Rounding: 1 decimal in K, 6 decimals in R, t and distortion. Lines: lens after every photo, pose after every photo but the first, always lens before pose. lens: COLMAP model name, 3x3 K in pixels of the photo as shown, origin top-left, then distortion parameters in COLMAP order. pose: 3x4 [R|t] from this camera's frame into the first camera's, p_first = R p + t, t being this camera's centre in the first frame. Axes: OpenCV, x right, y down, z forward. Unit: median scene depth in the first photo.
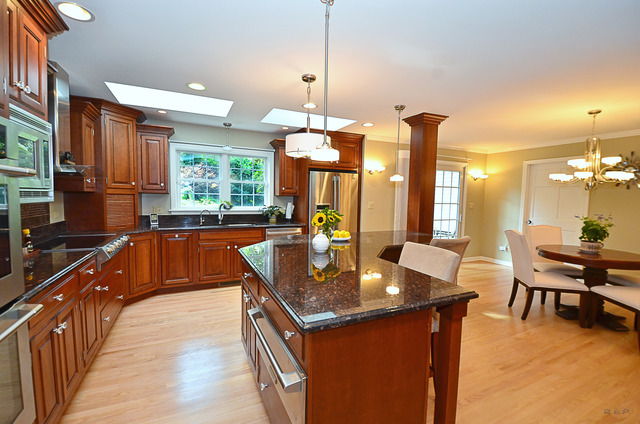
lens RADIAL K [[277.6, 0, 319.3], [0, 277.6, 215.5], [0, 0, 1]] dist [0.025562, -0.026688]
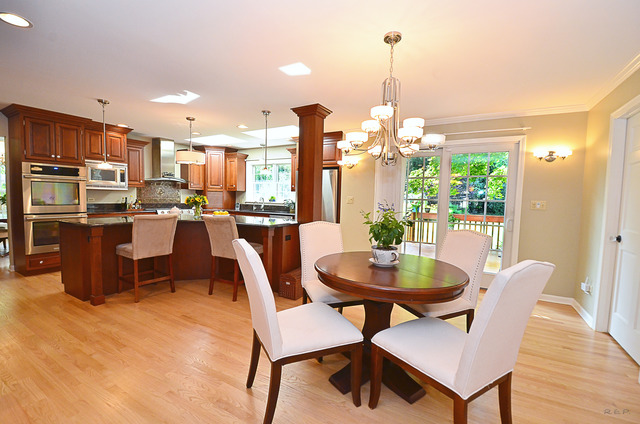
lens RADIAL K [[277.6, 0, 319.3], [0, 277.6, 215.5], [0, 0, 1]] dist [0.025562, -0.026688]
pose [[0.571336, 0.047239, -0.819356, 1.266377], [-0.070911, 0.997450, 0.008061, 0.025014], [0.817647, 0.053496, 0.573228, 0.462102]]
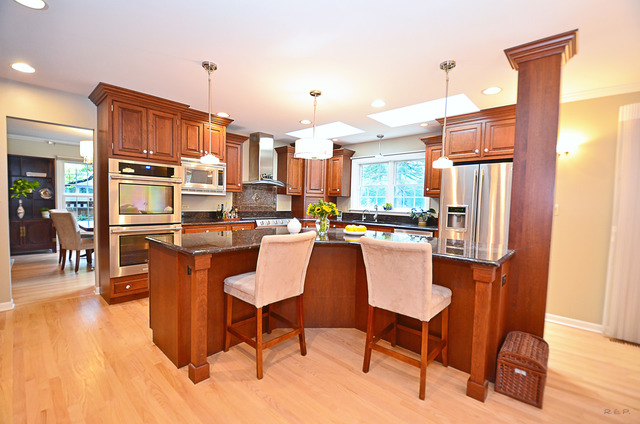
lens RADIAL K [[277.6, 0, 319.3], [0, 277.6, 215.5], [0, 0, 1]] dist [0.025562, -0.026688]
pose [[0.385582, 0.035364, -0.921996, 0.750057], [-0.084197, 0.996445, 0.003009, 0.023419], [0.918824, 0.076469, 0.387189, 0.391365]]
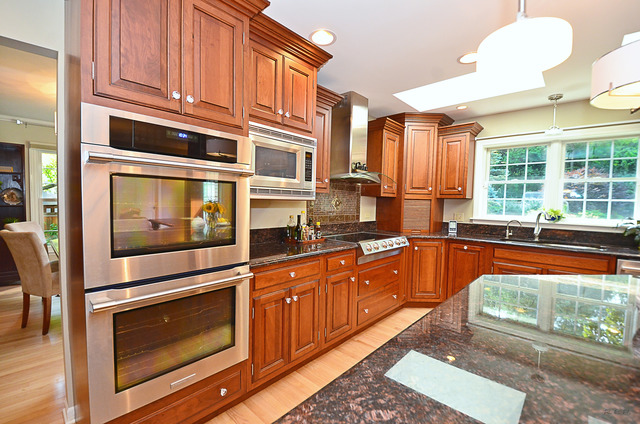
lens RADIAL K [[276.9, 0, 314.3], [0, 276.9, 216.4], [0, 0, 1]] dist [-0.001801, -0.000289]
pose [[0.367848, 0.038982, -0.929069, 0.103283], [-0.079205, 0.996803, 0.010464, 0.005886], [0.926507, 0.069738, 0.369760, 0.253535]]
